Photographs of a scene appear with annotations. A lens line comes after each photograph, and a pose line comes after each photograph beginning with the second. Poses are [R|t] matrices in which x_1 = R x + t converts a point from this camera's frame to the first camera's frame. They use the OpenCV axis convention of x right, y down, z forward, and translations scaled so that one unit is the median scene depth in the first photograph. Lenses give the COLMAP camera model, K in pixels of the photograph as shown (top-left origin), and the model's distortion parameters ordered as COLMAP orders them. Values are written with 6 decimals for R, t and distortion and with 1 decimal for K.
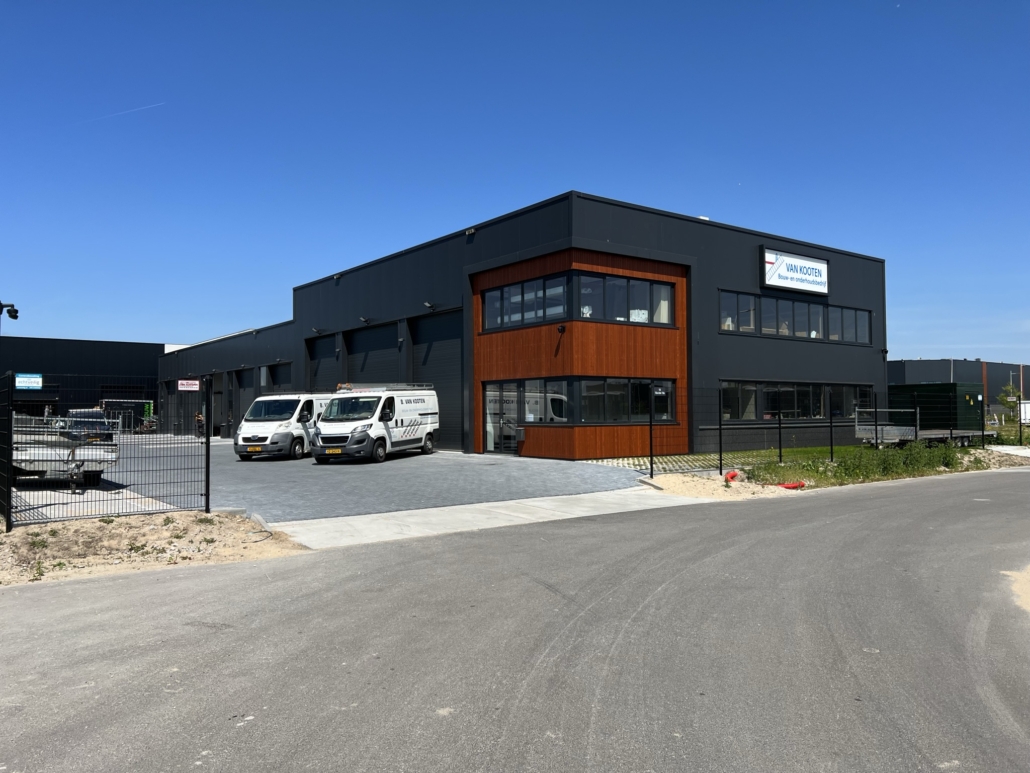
lens RADIAL K [[754.2, 0, 519.9], [0, 754.2, 393.4], [0, 0, 1]] dist [0.028137, -0.005481]
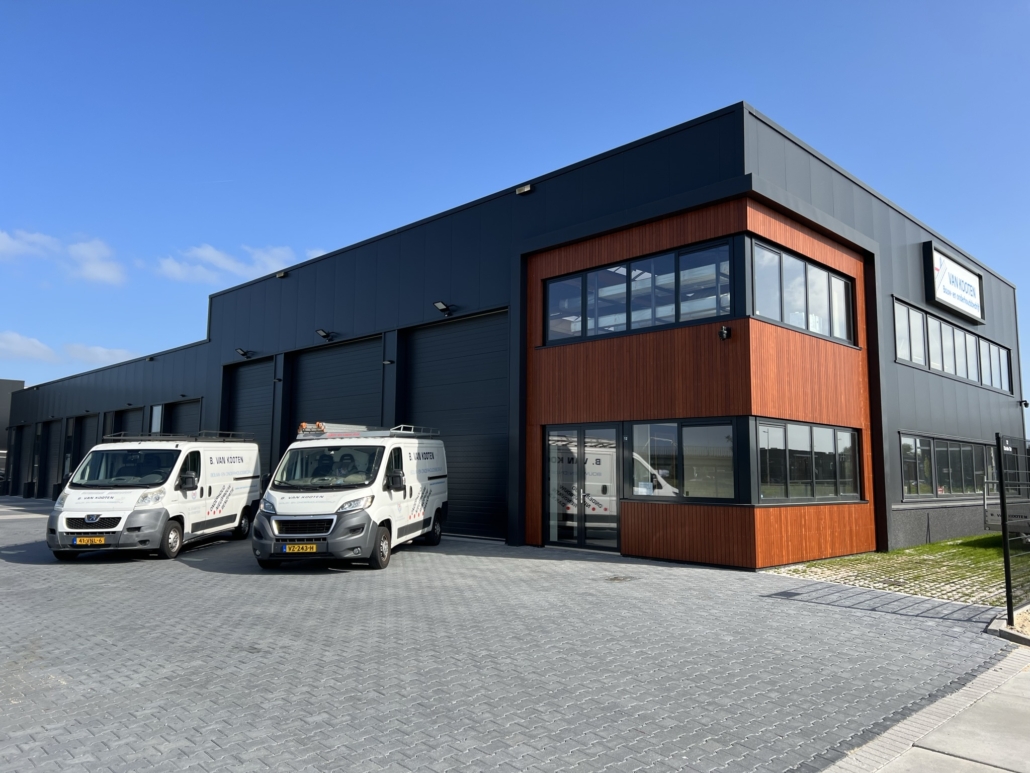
lens RADIAL K [[754.2, 0, 512.9], [0, 754.2, 377.4], [0, 0, 1]] dist [0.028137, -0.005481]
pose [[0.991843, 0.033025, 0.123110, -0.150439], [-0.020416, 0.994544, -0.102303, 0.007955], [-0.125817, 0.098955, 0.987106, 0.396969]]
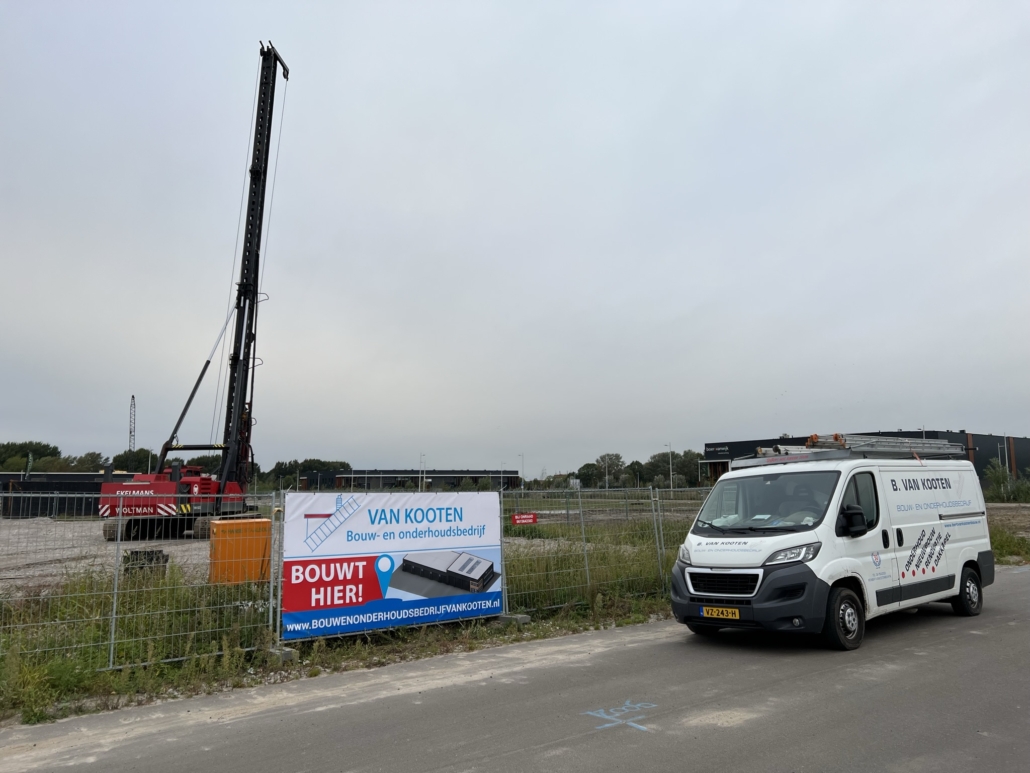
lens RADIAL K [[754.2, 0, 512.4], [0, 754.2, 381.6], [0, 0, 1]] dist [0.028137, -0.005481]
pose [[0.833897, -0.096950, -0.543338, -0.098904], [0.016946, 0.988485, -0.150370, 0.013567], [0.551660, 0.116186, 0.825937, 0.534935]]
